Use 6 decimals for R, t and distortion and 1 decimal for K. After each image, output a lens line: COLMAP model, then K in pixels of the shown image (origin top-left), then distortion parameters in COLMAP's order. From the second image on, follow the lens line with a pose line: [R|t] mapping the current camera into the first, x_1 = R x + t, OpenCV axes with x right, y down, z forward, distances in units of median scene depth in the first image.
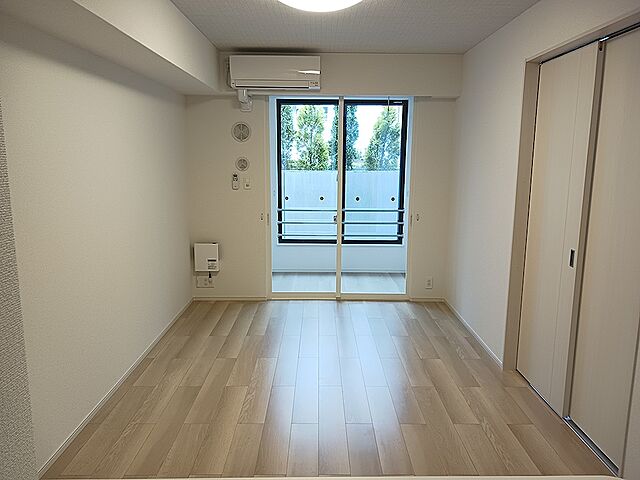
lens RADIAL K [[485.7, 0, 321.9], [0, 485.7, 237.9], [0, 0, 1]] dist [-0.004496, 0.000102]
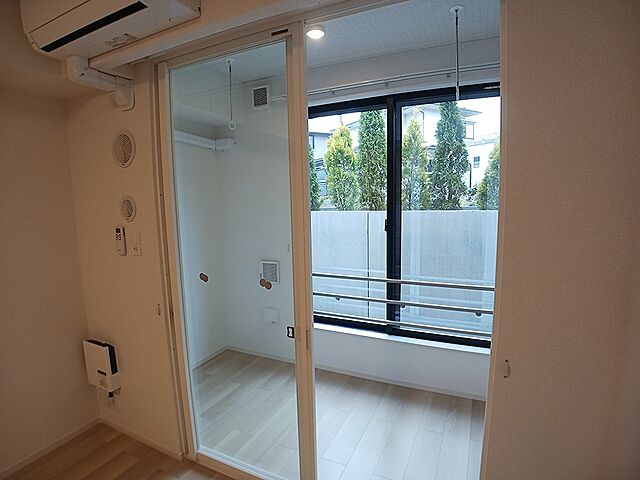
lens RADIAL K [[339.3, 0, 324.7], [0, 339.3, 241.7], [0, 0, 1]] dist [-0.056007, 0.001726]
pose [[0.892117, 0.034322, -0.450499, 0.181798], [-0.050880, 0.998399, -0.024693, -0.111285], [0.448930, 0.044950, 0.892436, 0.729359]]
